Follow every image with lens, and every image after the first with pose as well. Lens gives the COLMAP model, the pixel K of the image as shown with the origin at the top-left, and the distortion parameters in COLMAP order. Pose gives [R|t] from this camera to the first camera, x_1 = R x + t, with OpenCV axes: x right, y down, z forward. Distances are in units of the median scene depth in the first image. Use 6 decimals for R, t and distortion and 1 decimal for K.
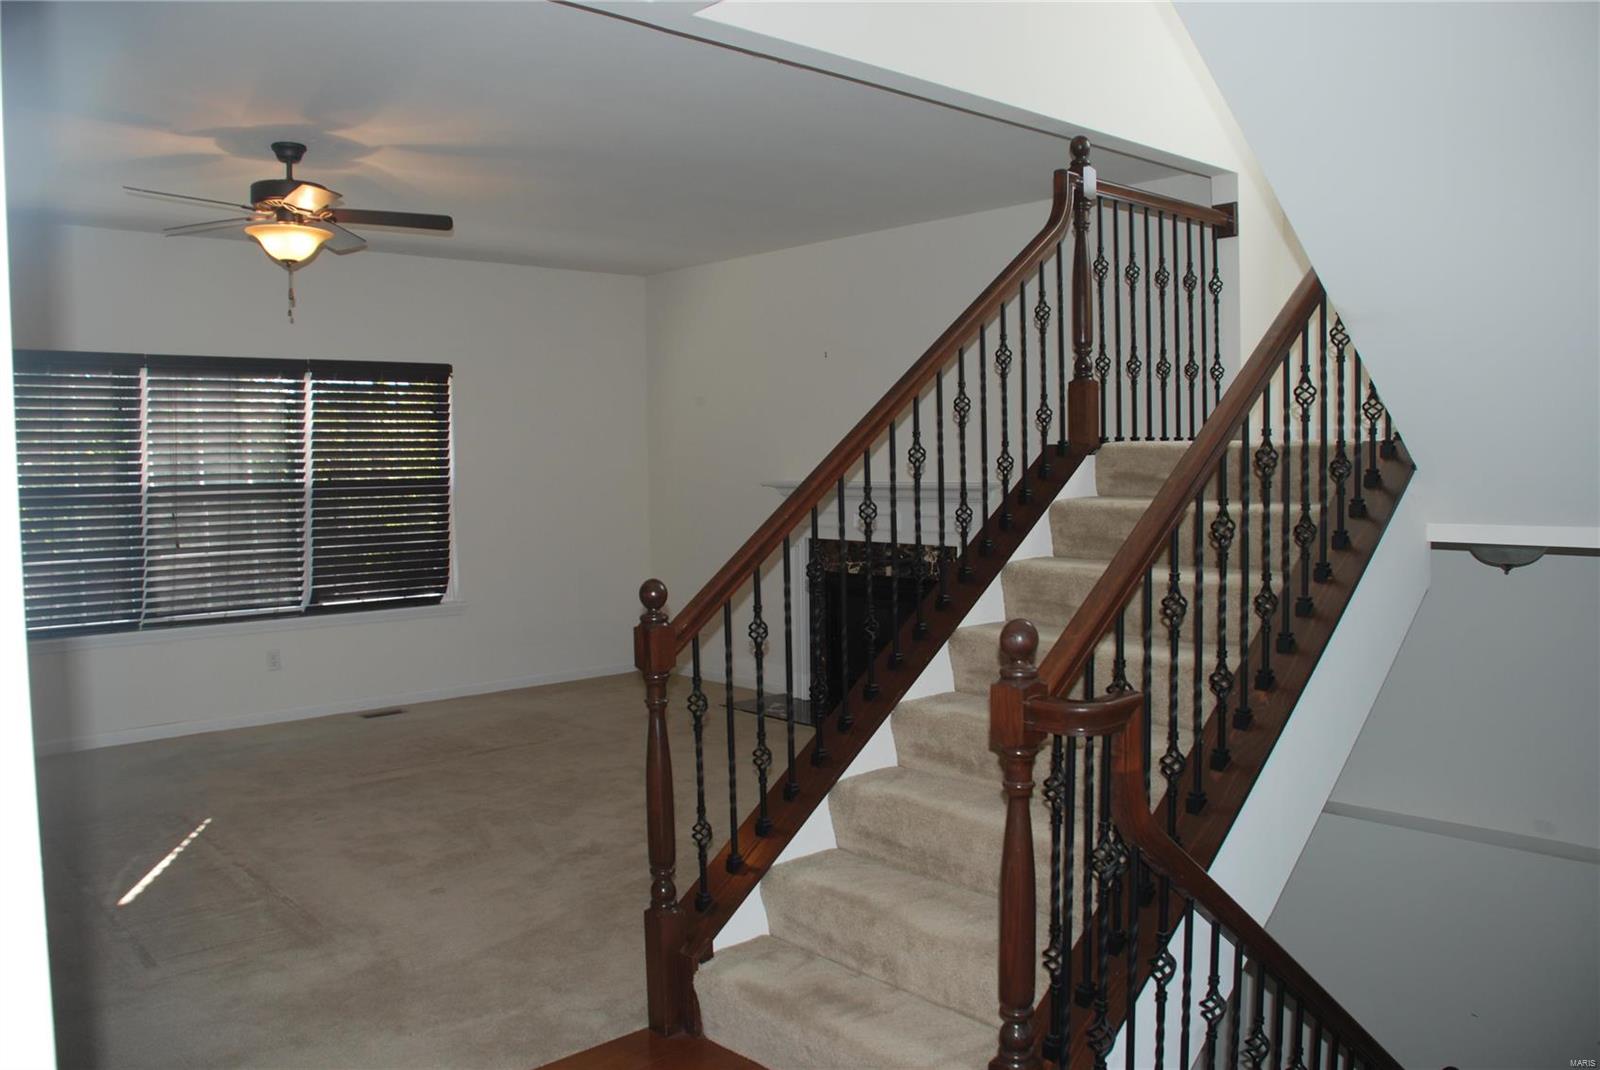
lens RADIAL K [[1260.6, 0, 829.1], [0, 1260.6, 540.7], [0, 0, 1]] dist [-0.140034, 0.101038]
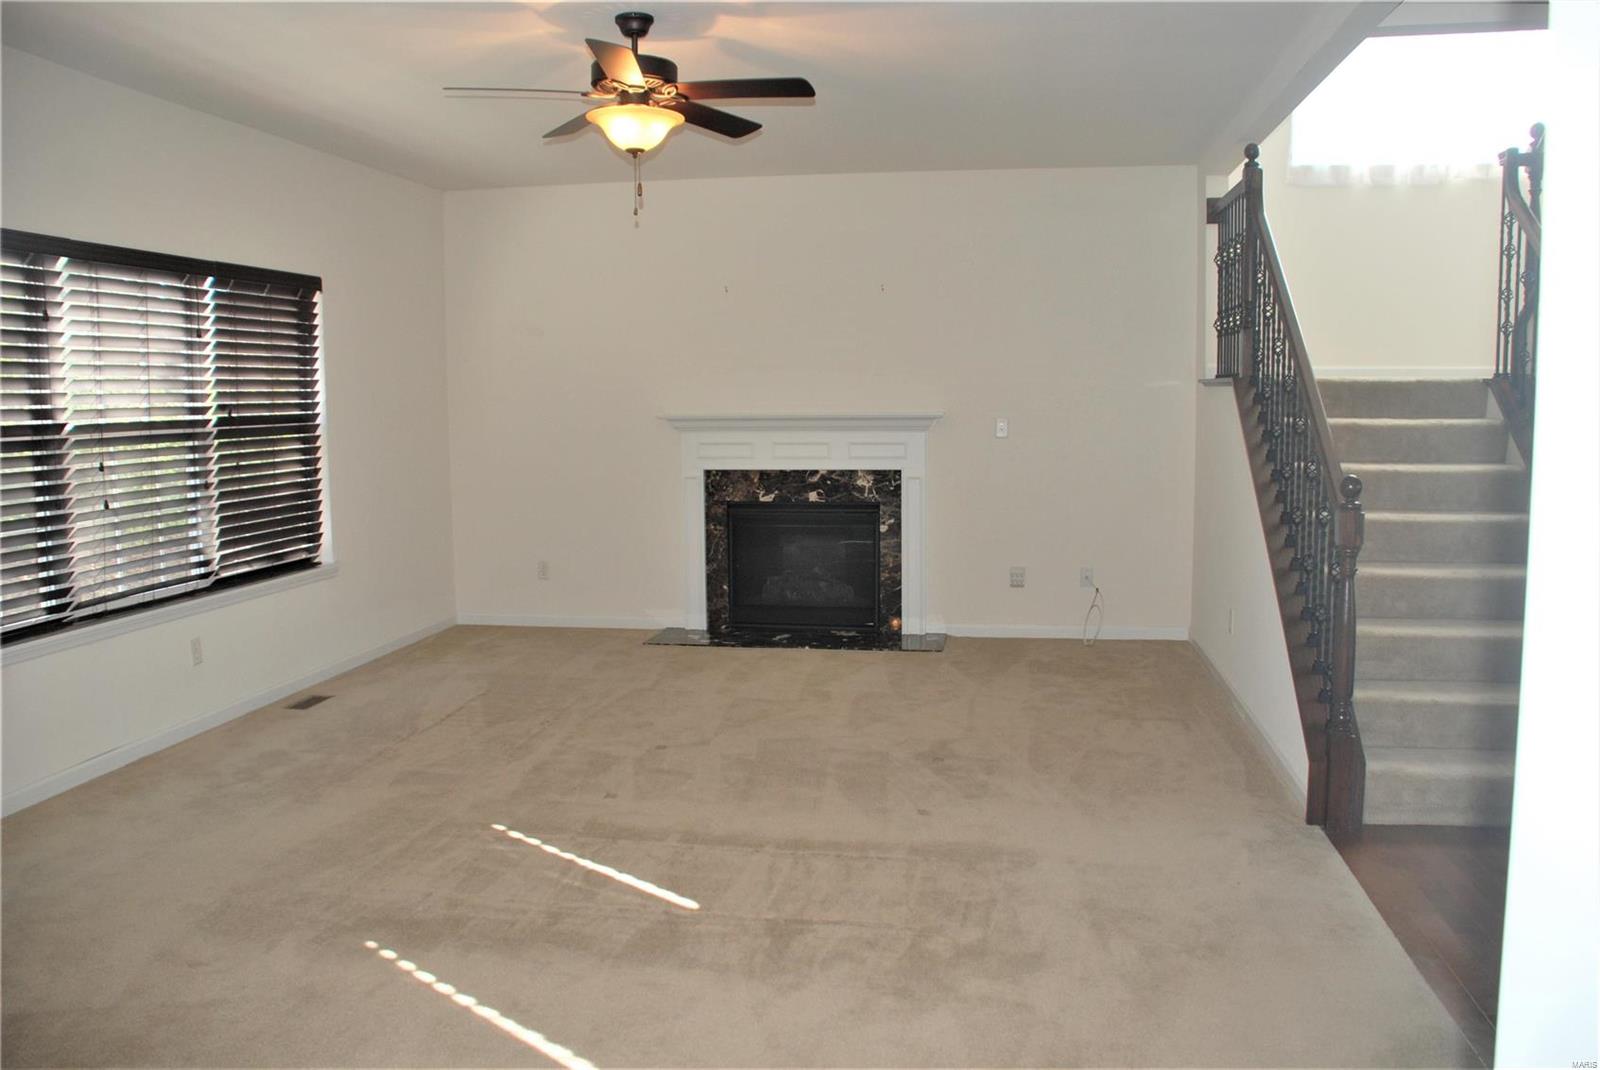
lens RADIAL K [[1260.6, 0, 829.1], [0, 1260.6, 540.7], [0, 0, 1]] dist [-0.140034, 0.101038]
pose [[0.772898, -0.067875, 0.630889, -0.646473], [0.041544, 0.997542, 0.056427, 0.001807], [-0.633168, -0.017403, 0.773818, 0.168162]]
